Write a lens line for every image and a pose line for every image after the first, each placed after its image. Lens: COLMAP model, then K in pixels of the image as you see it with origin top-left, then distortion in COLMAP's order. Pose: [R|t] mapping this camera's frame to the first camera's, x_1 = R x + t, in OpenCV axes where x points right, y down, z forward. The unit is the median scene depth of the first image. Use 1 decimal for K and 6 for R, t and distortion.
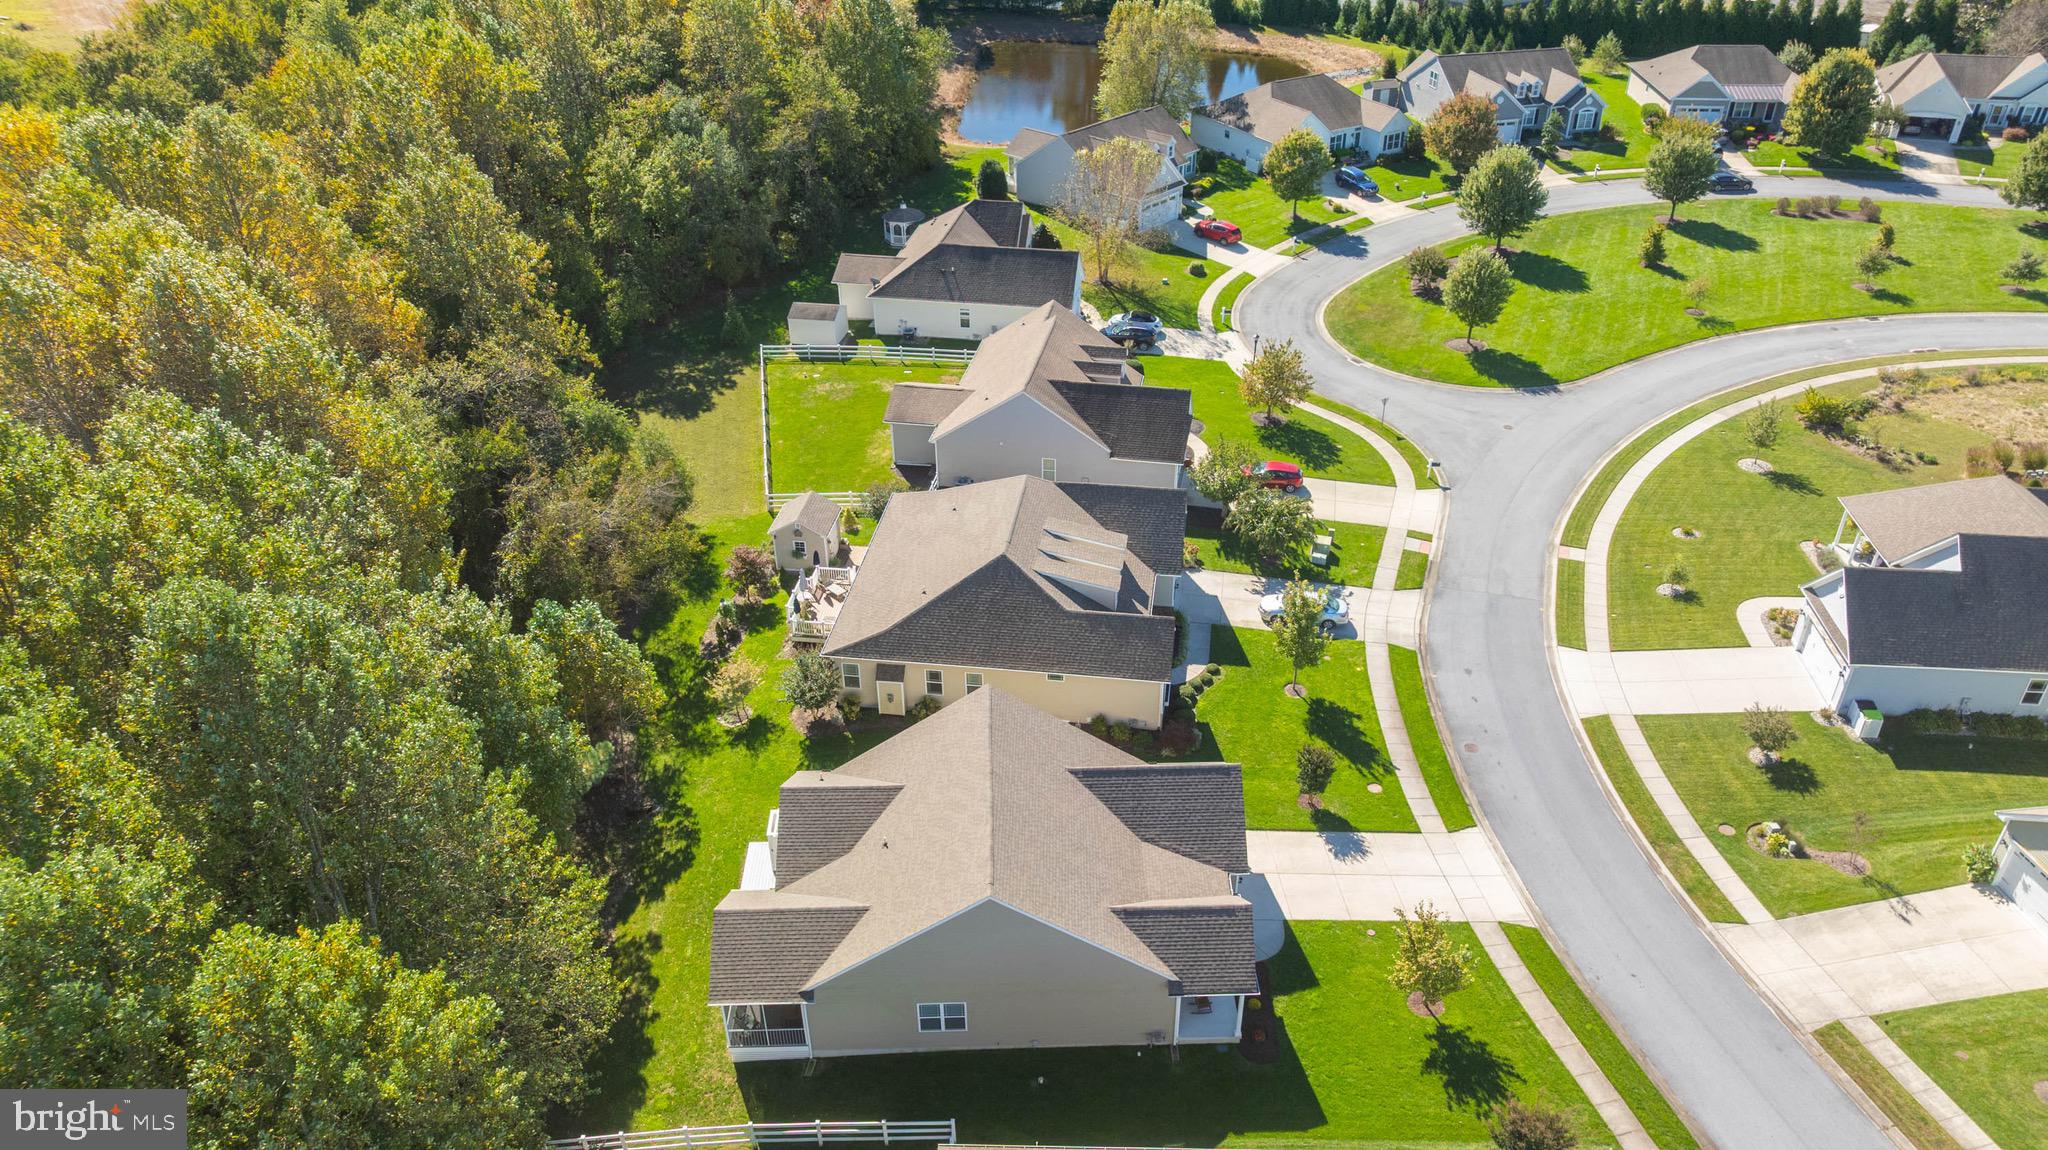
lens RADIAL K [[1459.4, 0, 1051.7], [0, 1459.4, 575.9], [0, 0, 1]] dist [-0.016961, 0.008129]
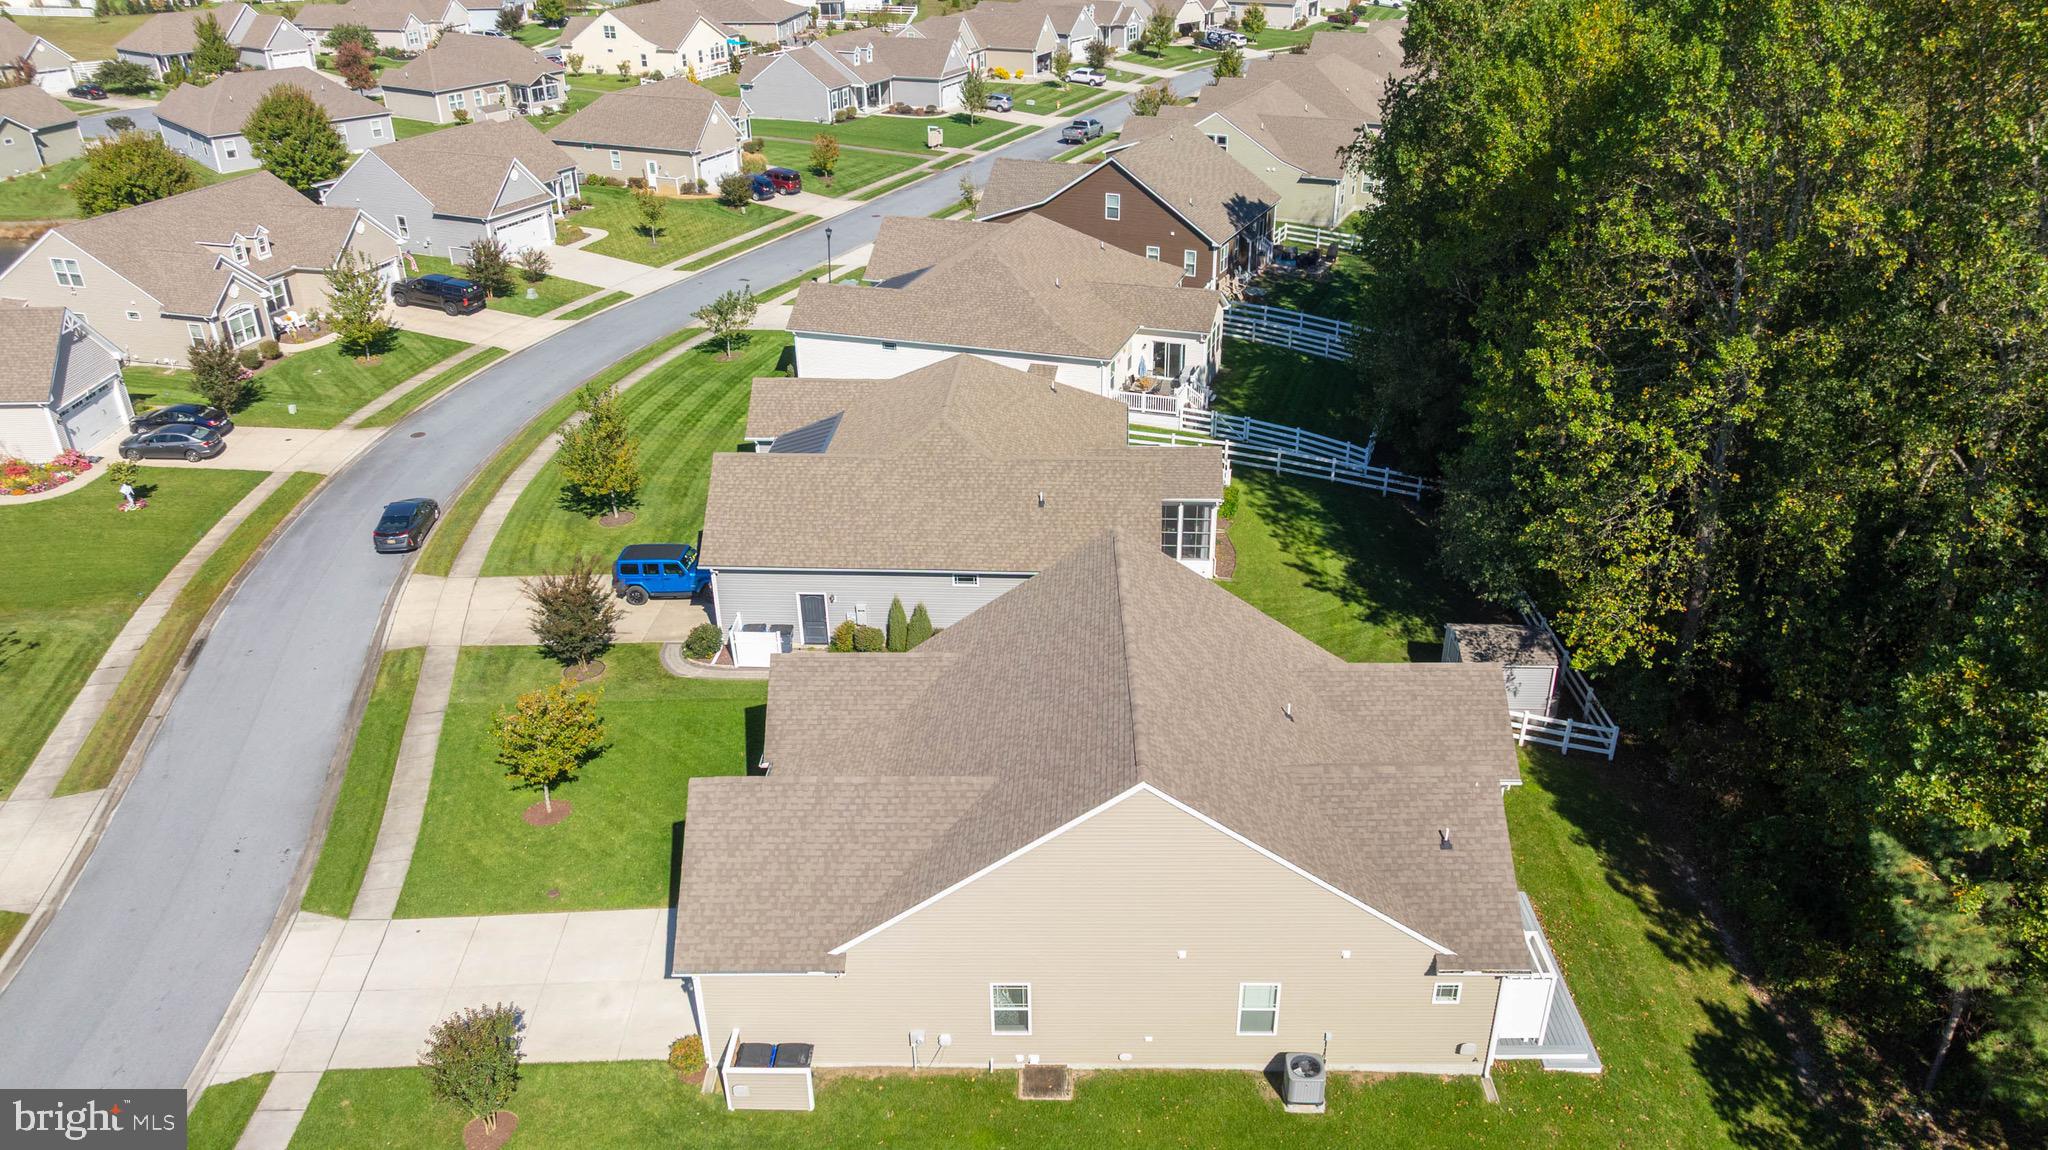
lens RADIAL K [[1459.4, 0, 995.7], [0, 1459.4, 555.8], [0, 0, 1]] dist [-0.016961, 0.008129]
pose [[-0.997363, -0.010650, 0.071796, -0.018413], [0.056482, 0.507357, 0.859883, -0.260117], [-0.045583, 0.861670, -0.505418, 0.790359]]
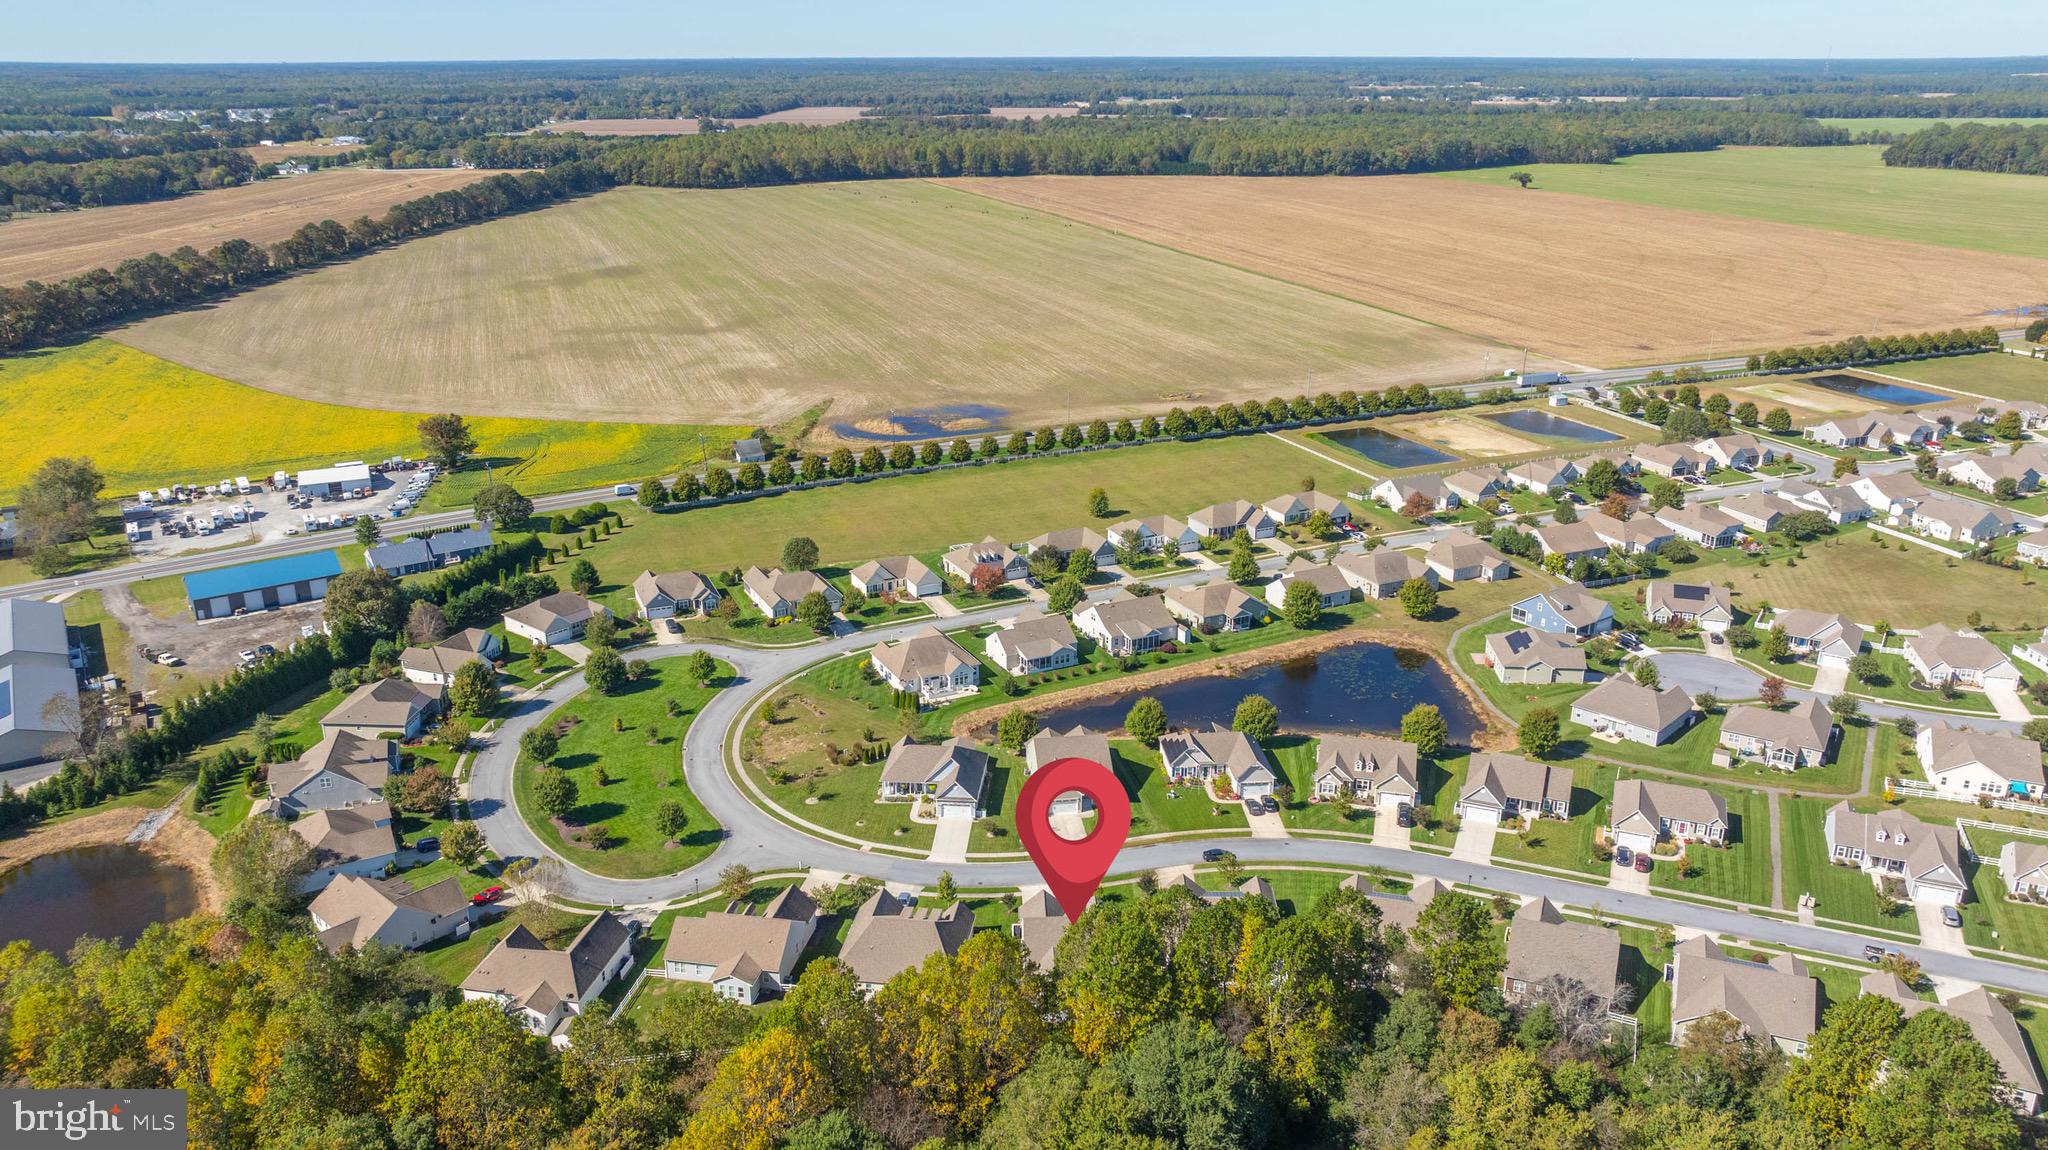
lens RADIAL K [[1459.4, 0, 1025.5], [0, 1459.4, 565.3], [0, 0, 1]] dist [-0.016961, 0.008129]
pose [[0.004676, -0.317326, 0.948305, -1.840168], [0.542733, 0.797297, 0.264119, -0.897284], [-0.839892, 0.513442, 0.175951, 0.042033]]
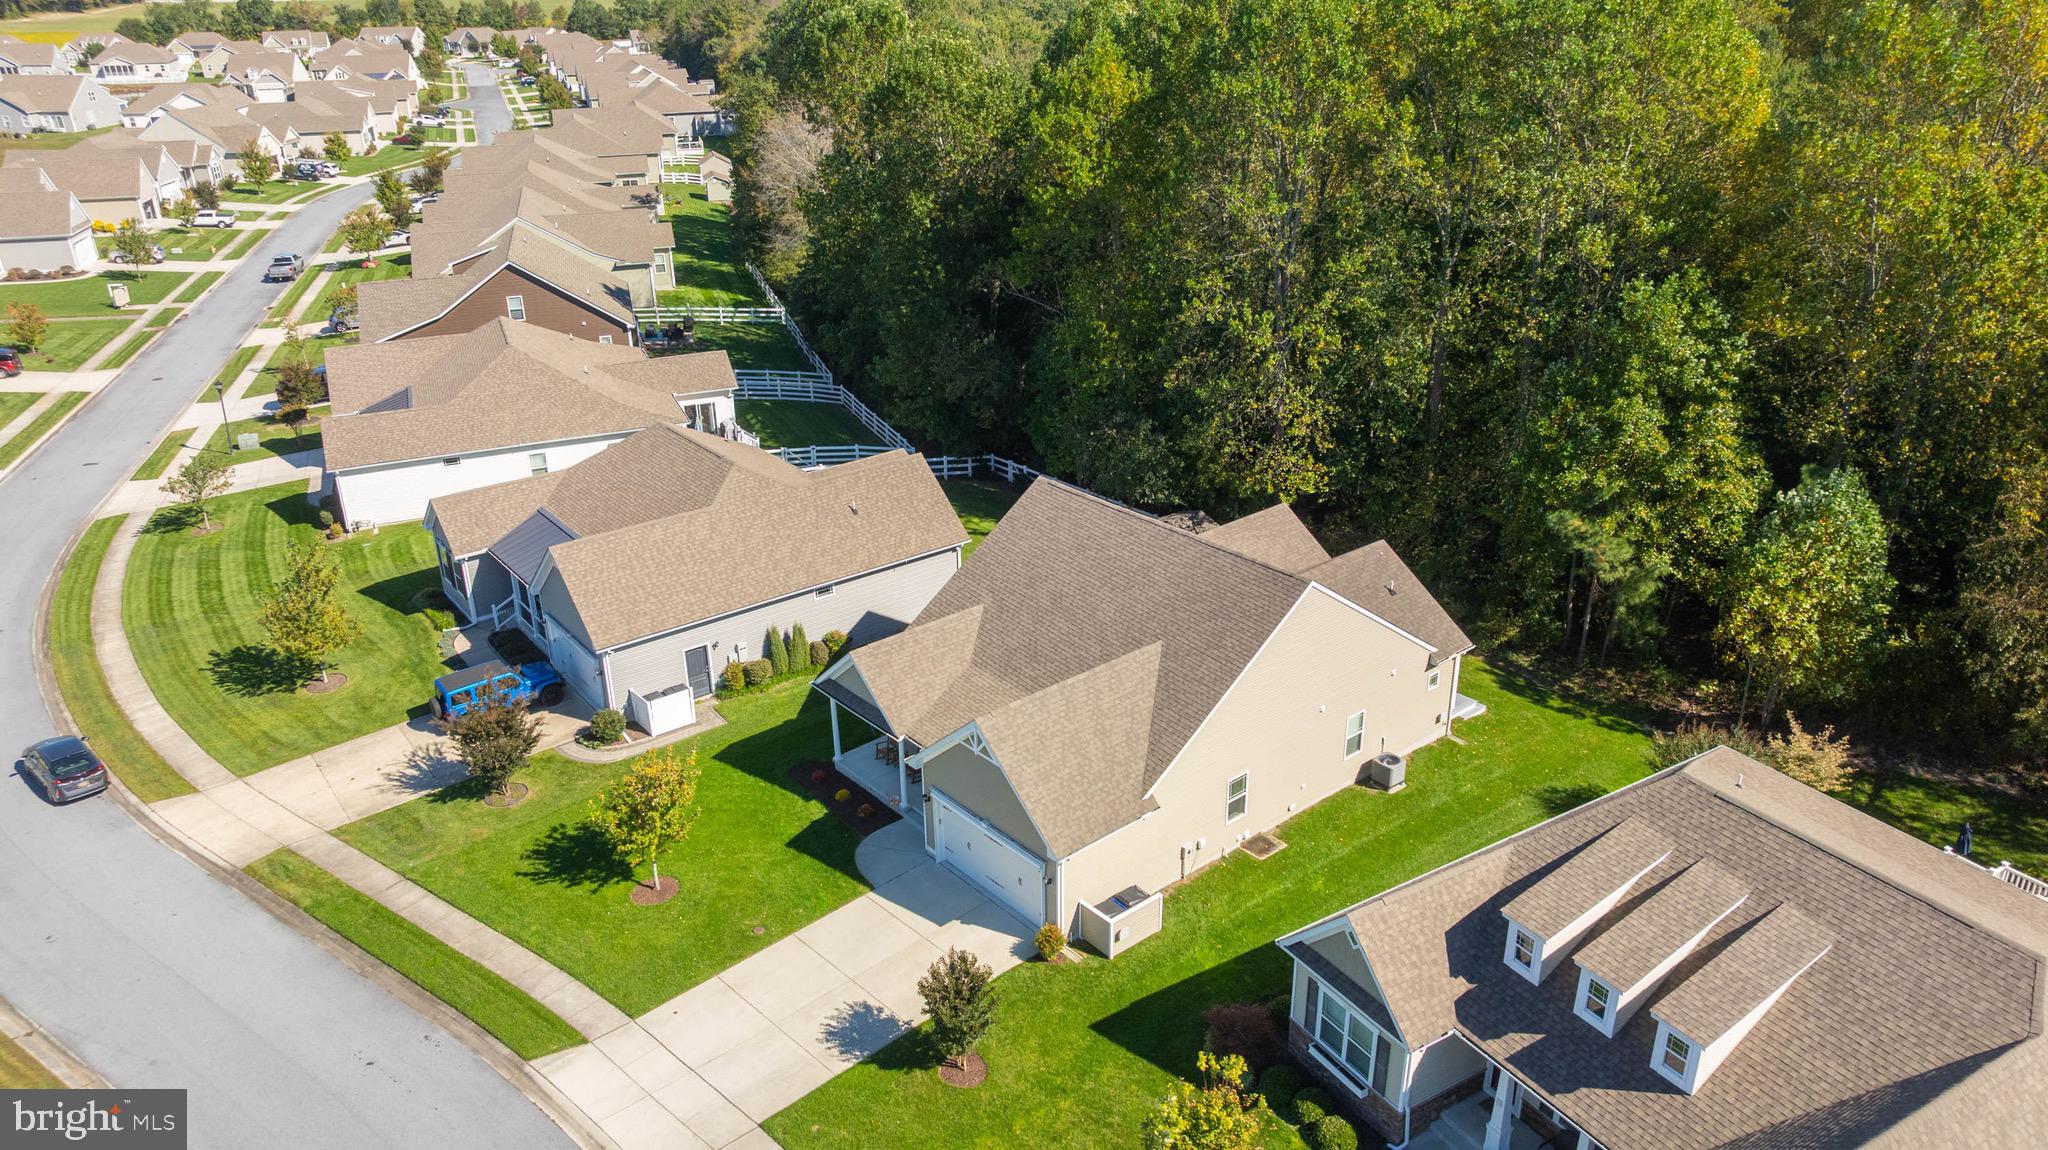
lens RADIAL K [[1459.4, 0, 1020.1], [0, 1459.4, 580.1], [0, 0, 1]] dist [-0.016961, 0.008129]
pose [[-0.792622, 0.264101, -0.549547, 0.301881], [-0.312957, 0.597303, 0.738435, -0.264566], [0.523268, 0.757284, -0.390783, 0.799662]]
